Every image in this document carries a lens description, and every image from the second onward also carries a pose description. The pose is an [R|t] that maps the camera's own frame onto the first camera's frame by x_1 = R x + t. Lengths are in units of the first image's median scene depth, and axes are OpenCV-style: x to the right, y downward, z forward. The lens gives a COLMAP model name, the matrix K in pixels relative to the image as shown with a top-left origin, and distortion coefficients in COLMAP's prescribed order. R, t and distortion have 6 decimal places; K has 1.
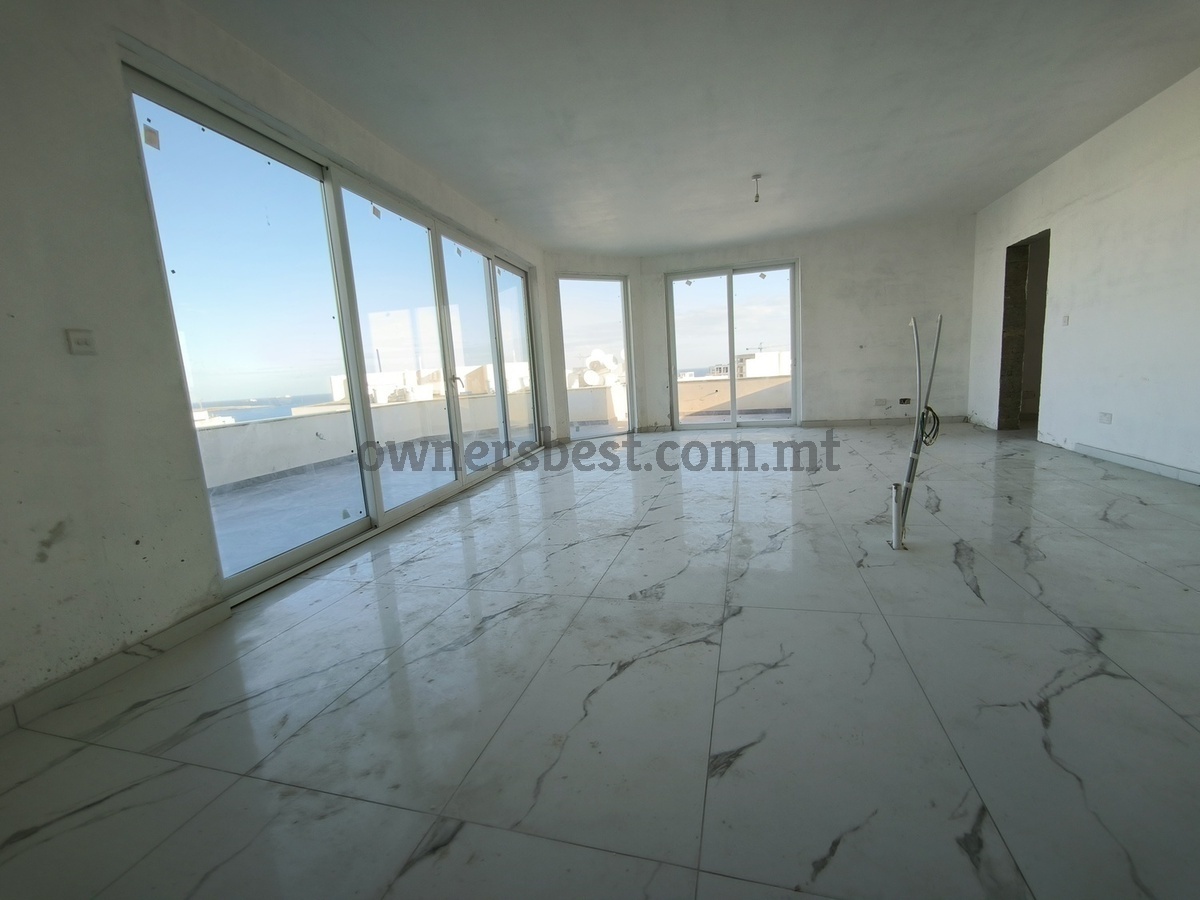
lens RADIAL K [[517.1, 0, 597.1], [0, 517.1, 449.2], [0, 0, 1]] dist [-0.024988, 0.011999]
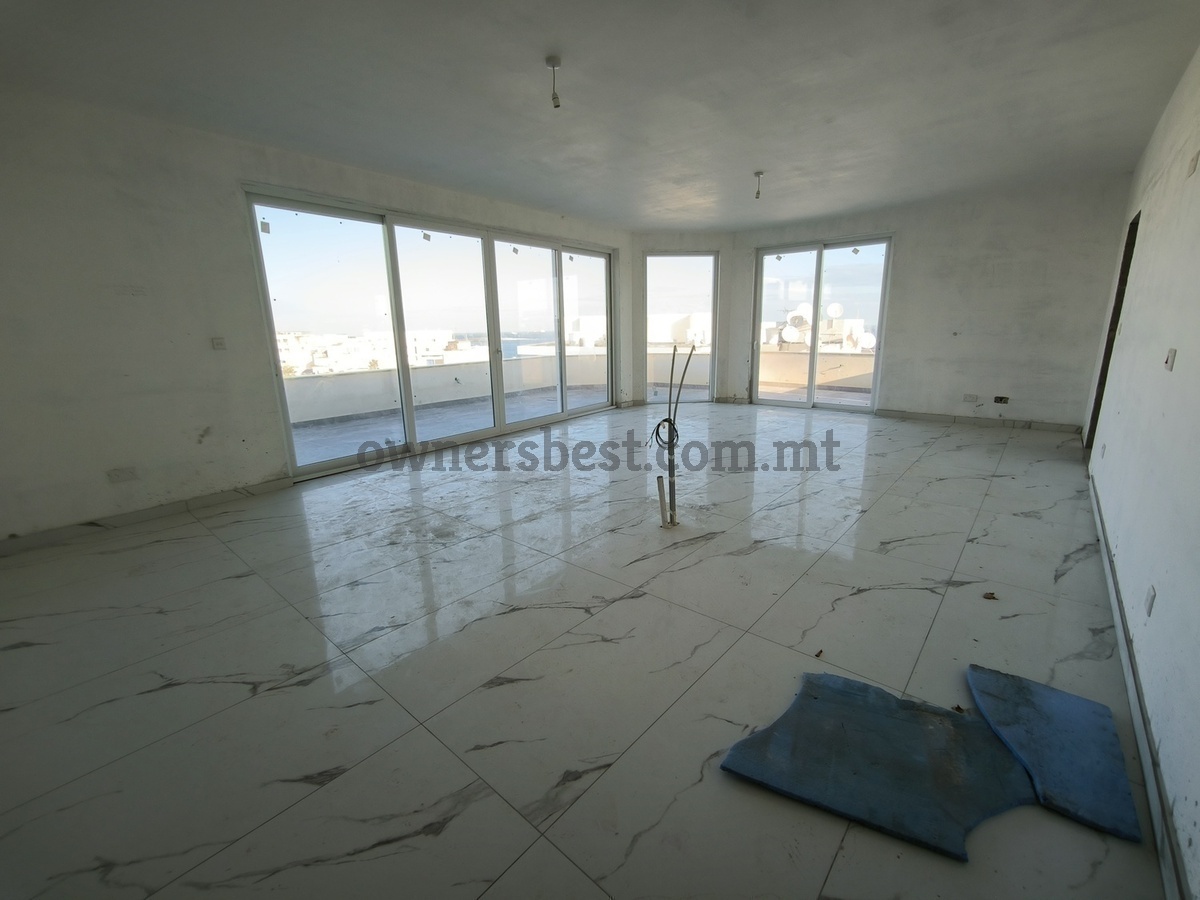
lens RADIAL K [[517.1, 0, 597.1], [0, 517.1, 449.2], [0, 0, 1]] dist [-0.024988, 0.011999]
pose [[0.904269, 0.142176, -0.402595, 0.340816], [-0.099622, 0.987161, 0.124854, -0.051149], [0.415178, -0.072794, 0.906823, -0.078851]]
